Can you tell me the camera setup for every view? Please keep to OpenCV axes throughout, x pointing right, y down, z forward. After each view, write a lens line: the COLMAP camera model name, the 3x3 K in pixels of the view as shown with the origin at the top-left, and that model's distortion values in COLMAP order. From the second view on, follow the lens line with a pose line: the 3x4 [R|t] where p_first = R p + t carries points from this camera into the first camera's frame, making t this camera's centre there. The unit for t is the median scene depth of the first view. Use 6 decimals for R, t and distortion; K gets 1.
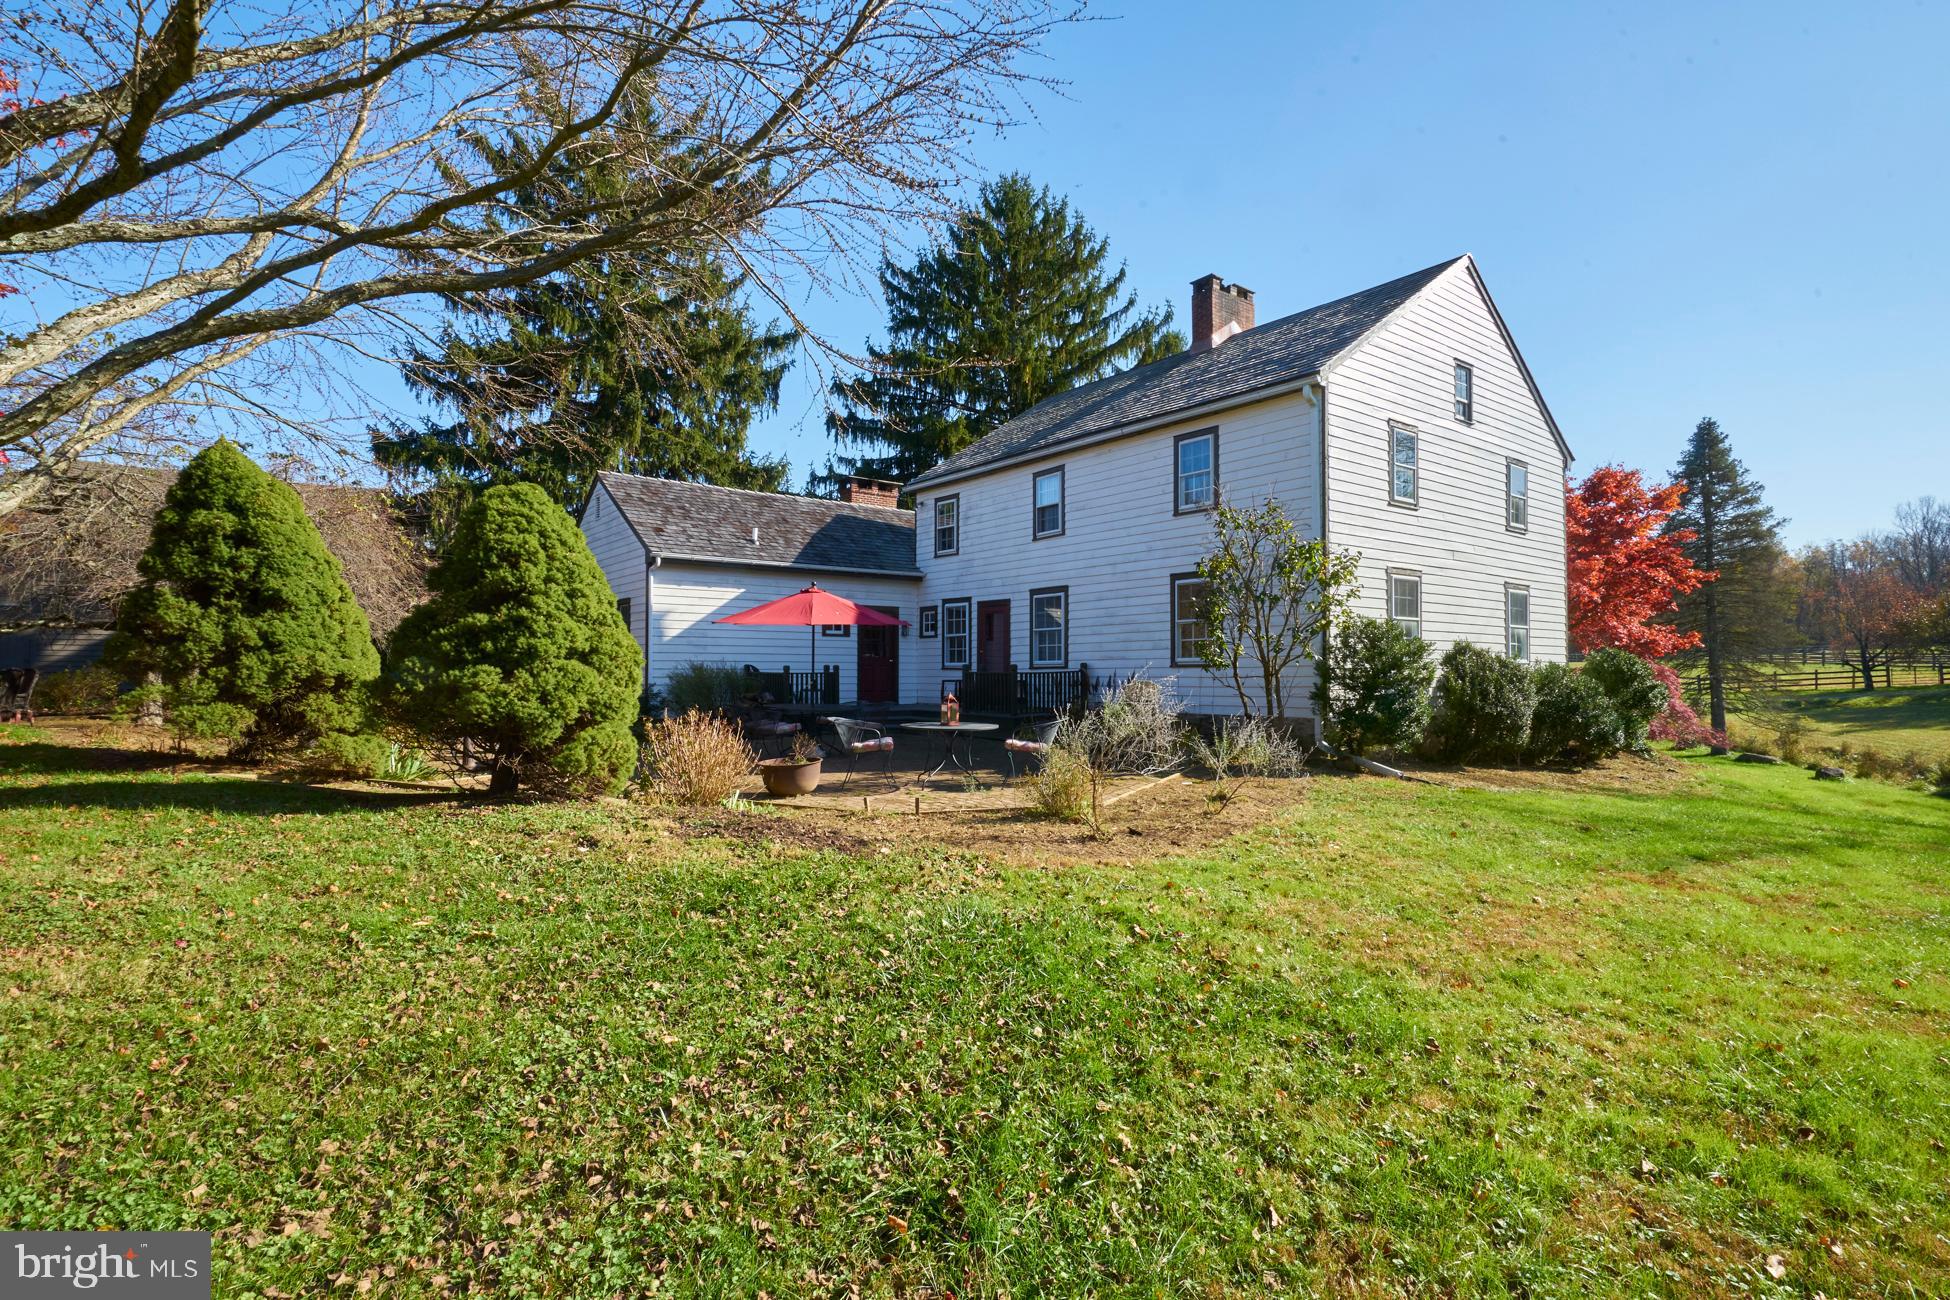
lens RADIAL K [[929.3, 0, 975.0], [0, 929.3, 650.0], [0, 0, 1]] dist [-0.000058, 0.000040]
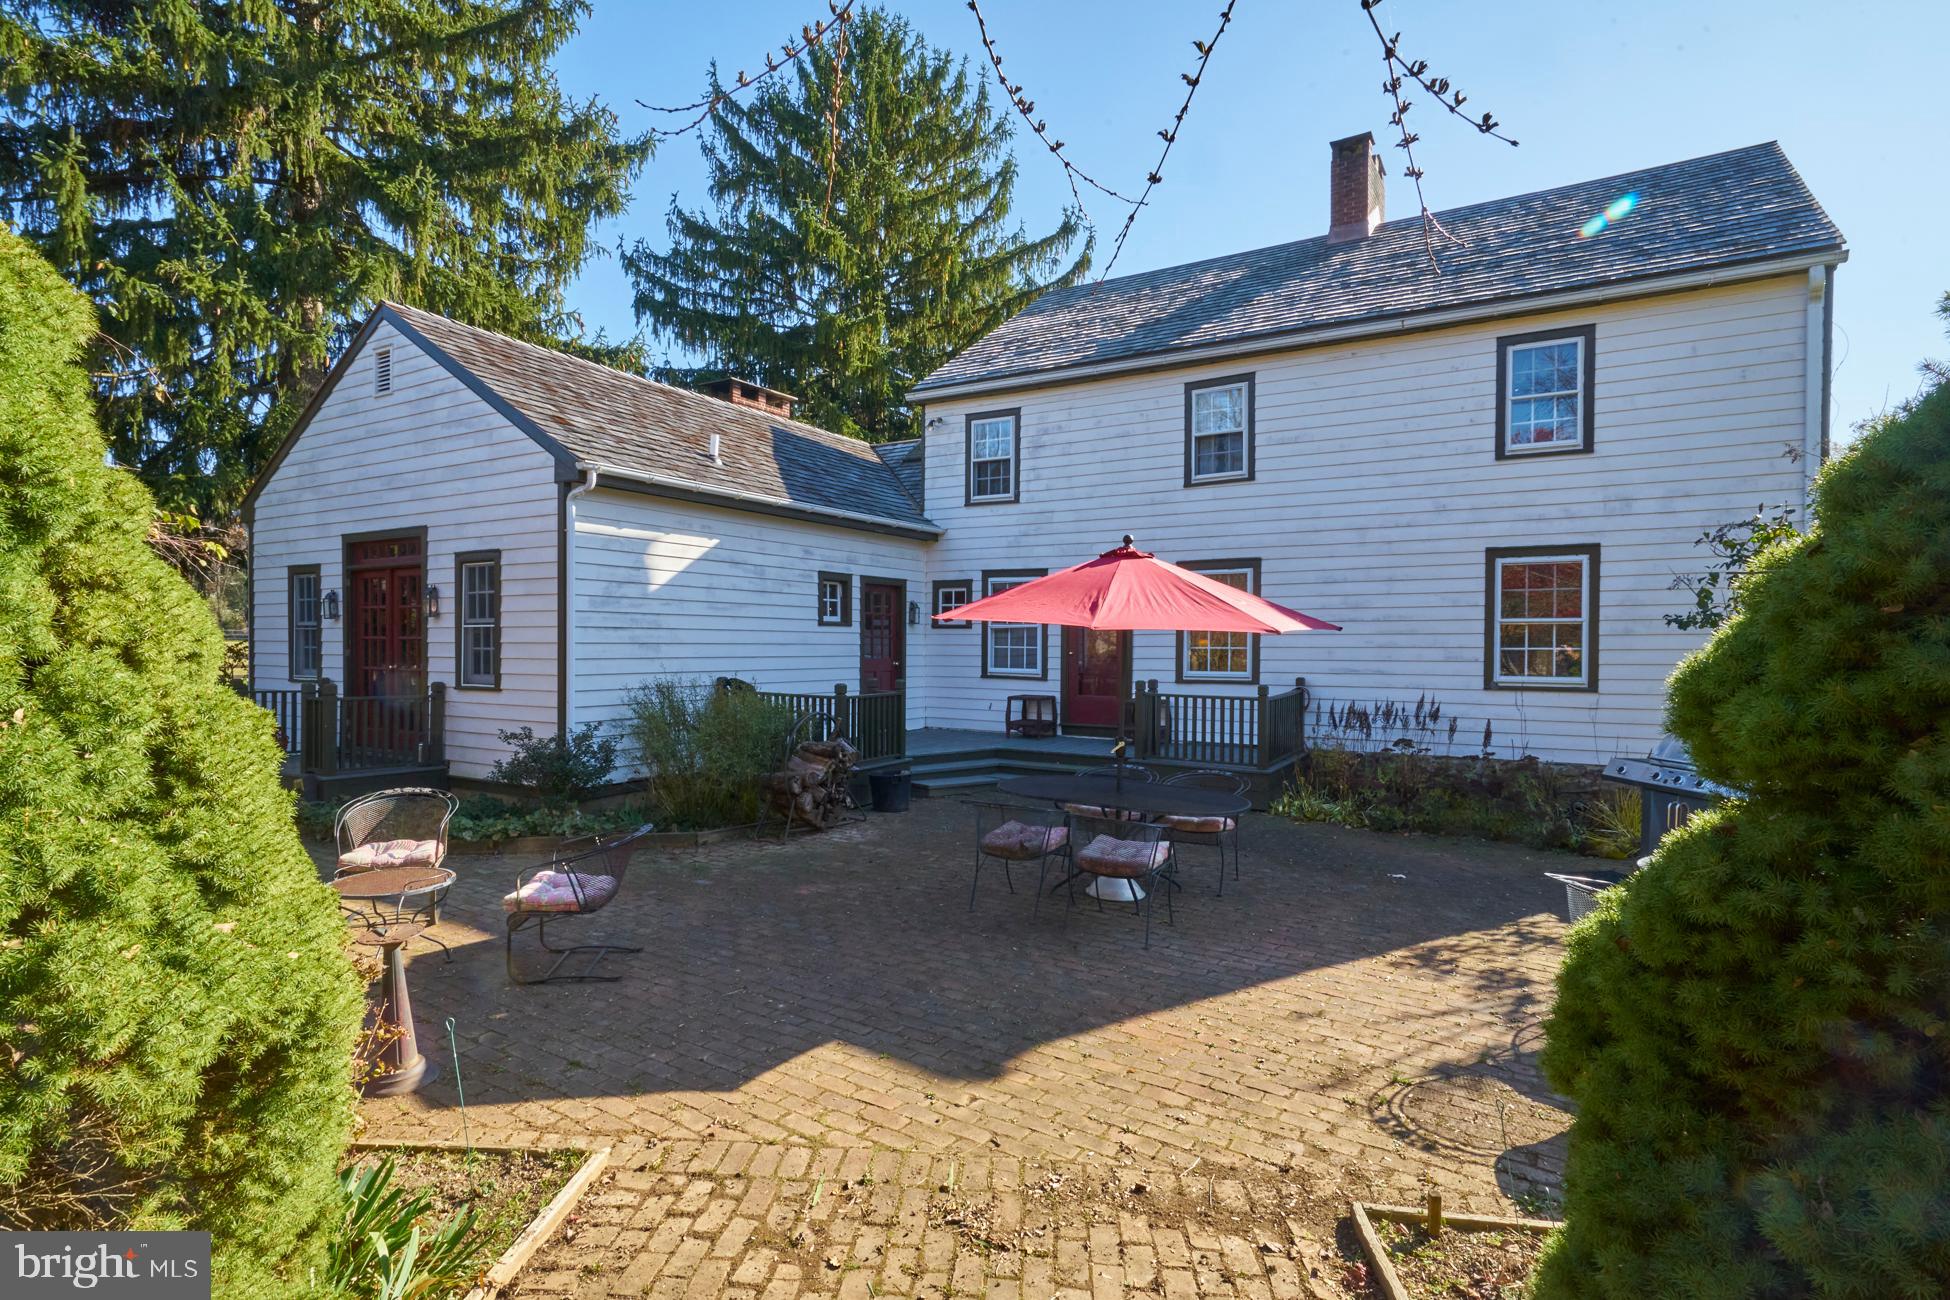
lens RADIAL K [[968.8, 0, 975.0], [0, 968.8, 650.0], [0, 0, 1]] dist [-0.000808, -0.000059]
pose [[0.936997, 0.004564, 0.349307, -0.288266], [-0.015298, 0.999492, 0.027976, -0.018147], [-0.349002, -0.031557, 0.936591, 0.377017]]
